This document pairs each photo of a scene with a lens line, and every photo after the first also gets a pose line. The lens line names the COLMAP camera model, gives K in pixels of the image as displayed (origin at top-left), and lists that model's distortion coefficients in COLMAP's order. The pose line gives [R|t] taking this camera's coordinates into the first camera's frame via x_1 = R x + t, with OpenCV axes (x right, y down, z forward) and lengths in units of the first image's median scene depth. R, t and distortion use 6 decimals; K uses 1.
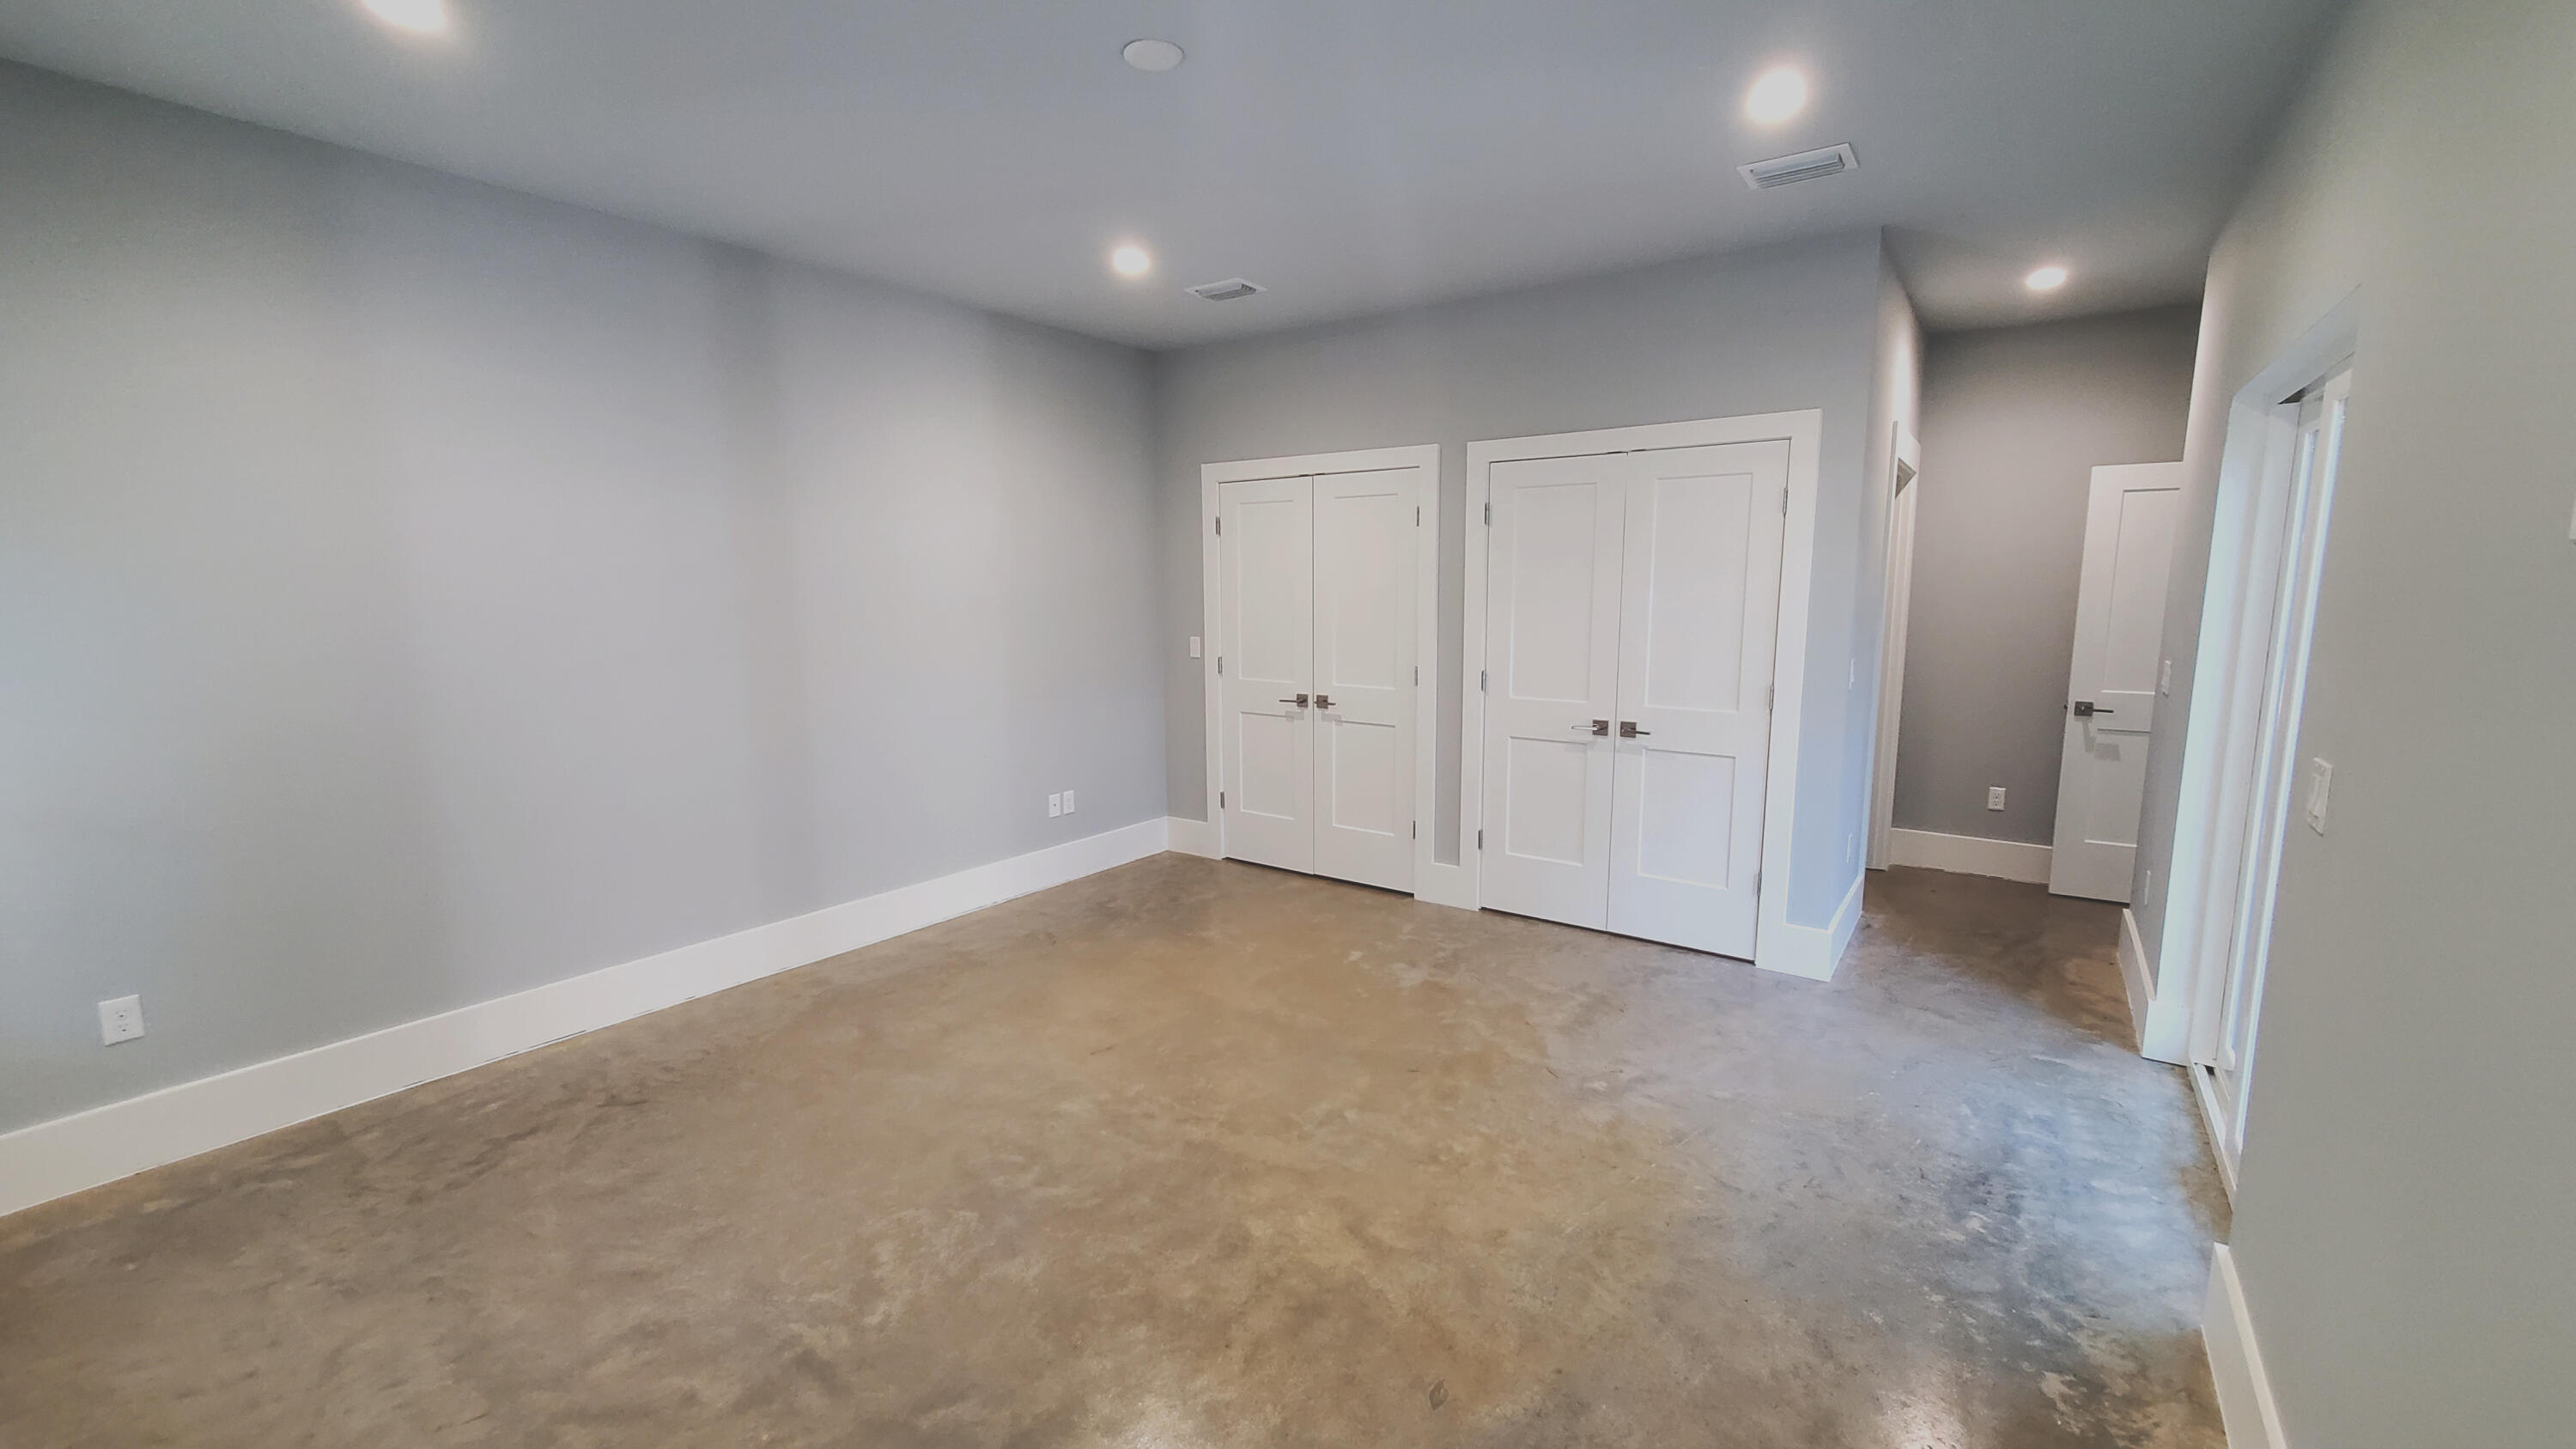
lens RADIAL K [[1019.3, 0, 1297.3], [0, 1019.3, 719.5], [0, 0, 1]] dist [0.003211, 0.000089]
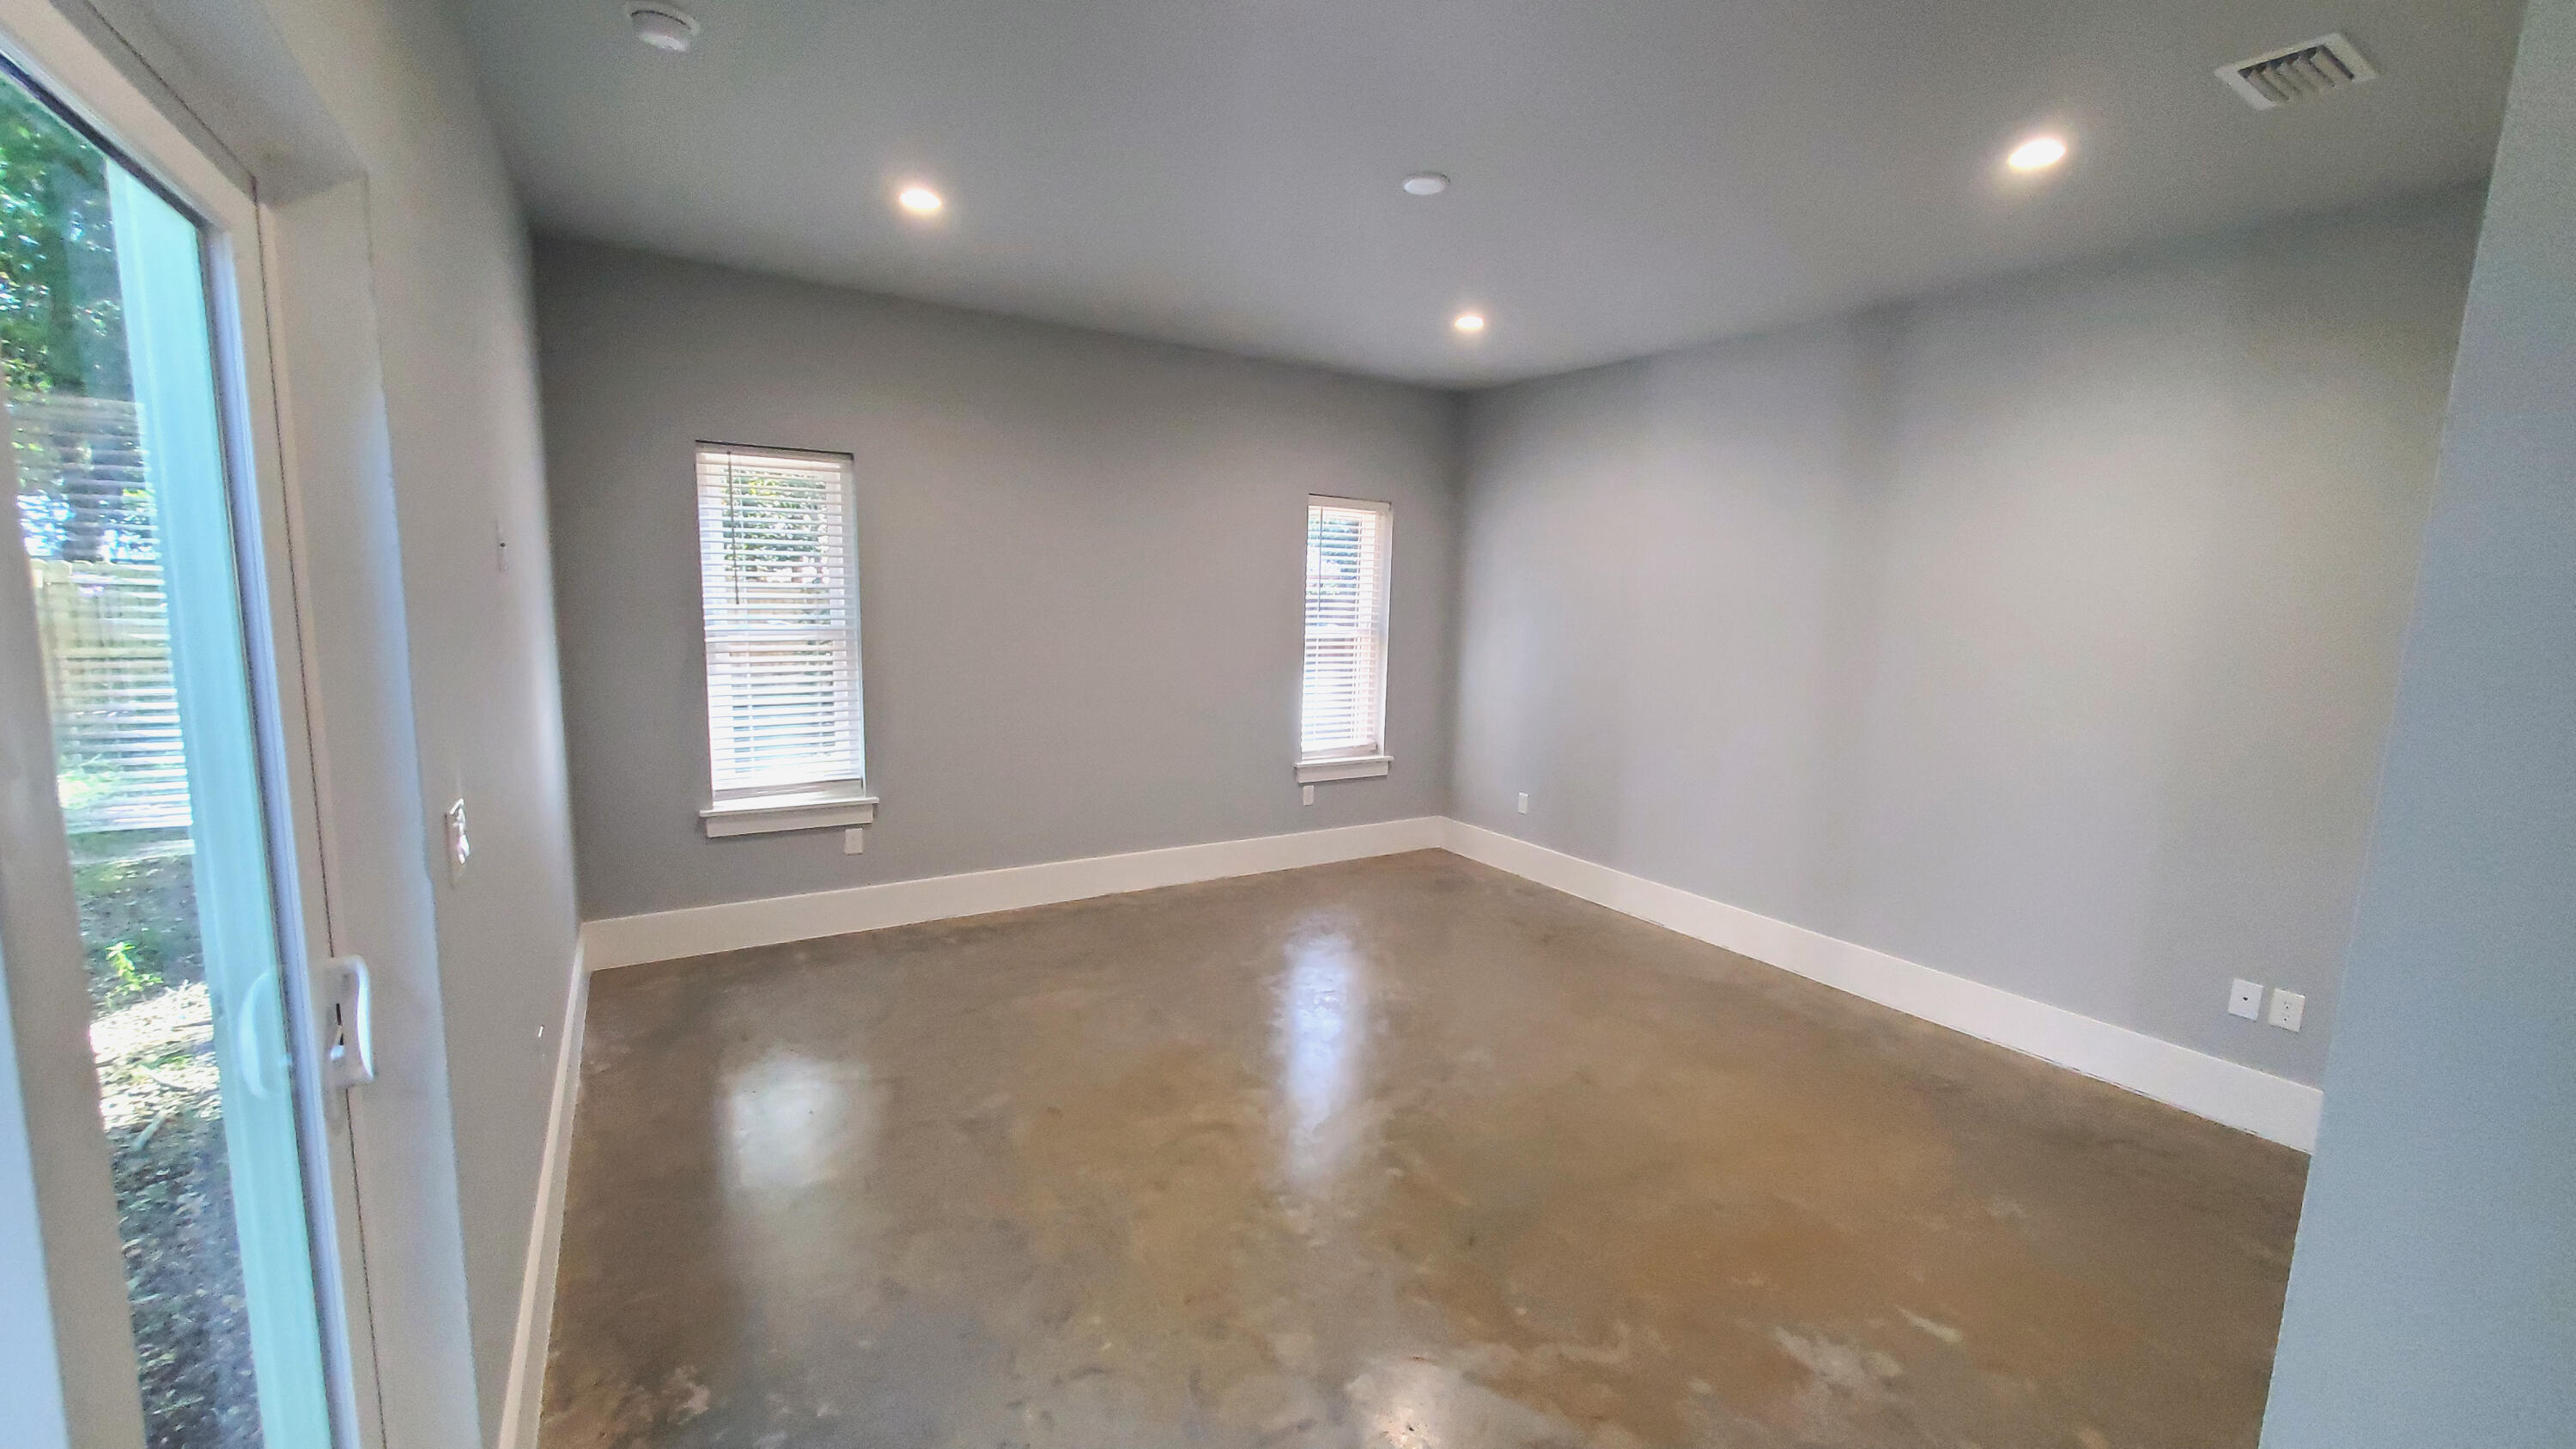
lens RADIAL K [[1019.3, 0, 1298.0], [0, 1019.3, 730.7], [0, 0, 1]] dist [0.003211, 0.000089]
pose [[-0.368357, 0.121942, -0.921653, 0.826488], [-0.156650, 0.969045, 0.190821, -0.158778], [0.916392, 0.214668, -0.337852, 1.051015]]
